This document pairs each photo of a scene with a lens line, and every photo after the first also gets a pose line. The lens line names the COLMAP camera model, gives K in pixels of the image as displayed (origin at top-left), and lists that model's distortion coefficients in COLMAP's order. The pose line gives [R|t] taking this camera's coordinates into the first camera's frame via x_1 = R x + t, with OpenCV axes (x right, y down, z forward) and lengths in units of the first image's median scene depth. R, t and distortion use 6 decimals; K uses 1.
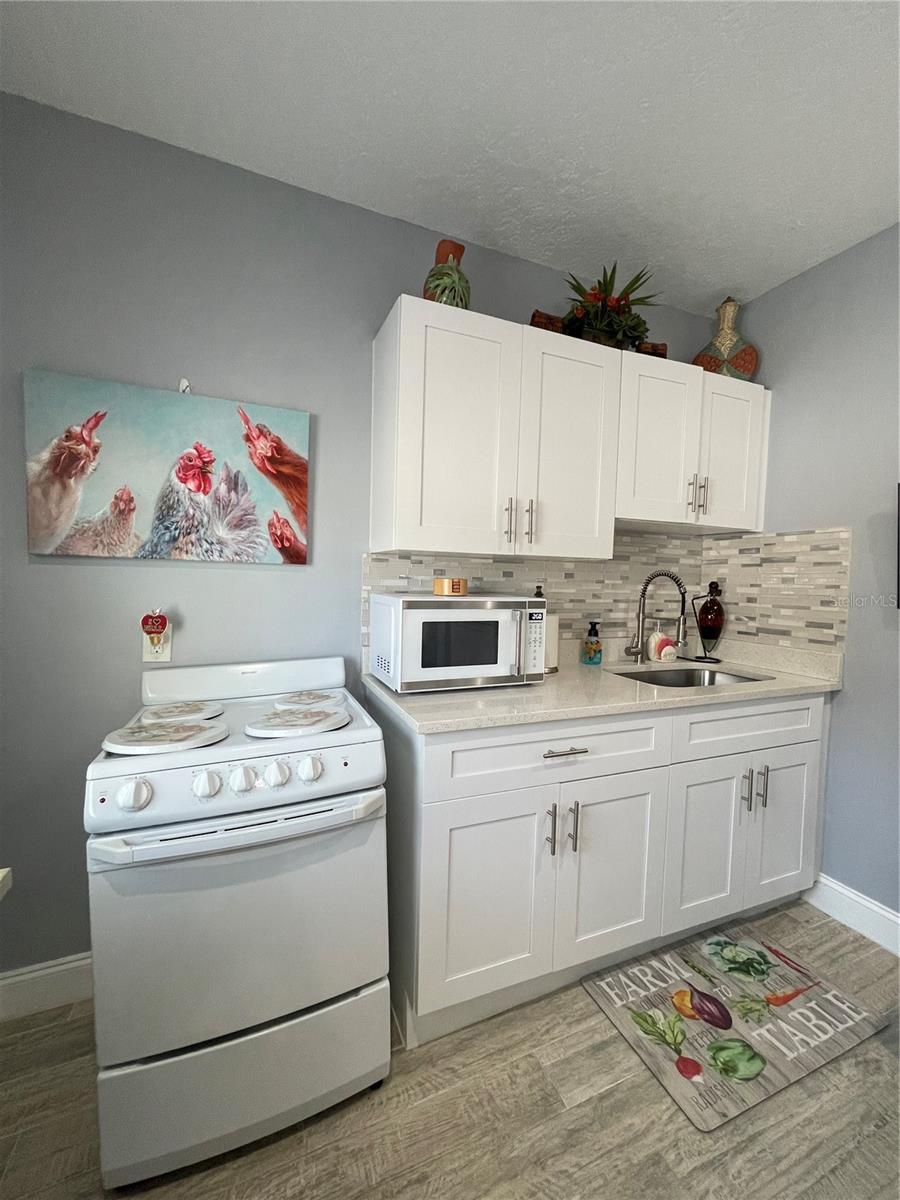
lens RADIAL K [[482.7, 0, 449.3], [0, 482.7, 599.9], [0, 0, 1]] dist [-0.004149, -0.000127]
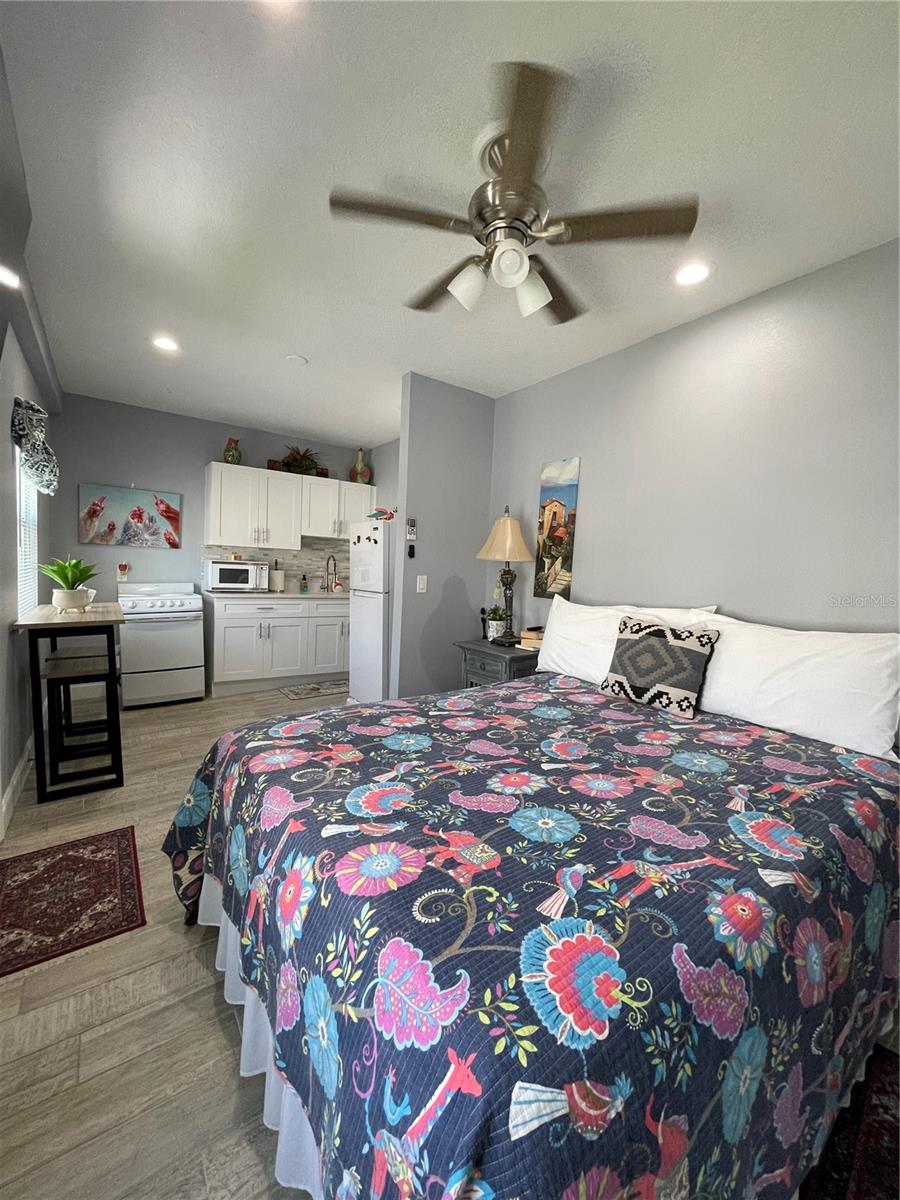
lens RADIAL K [[482.7, 0, 448.0], [0, 482.7, 598.8], [0, 0, 1]] dist [-0.004149, -0.000127]
pose [[0.976259, 0.005395, 0.216538, 0.664007], [-0.008790, 0.999853, 0.014719, 0.172877], [-0.216427, -0.016273, 0.976163, -2.205329]]
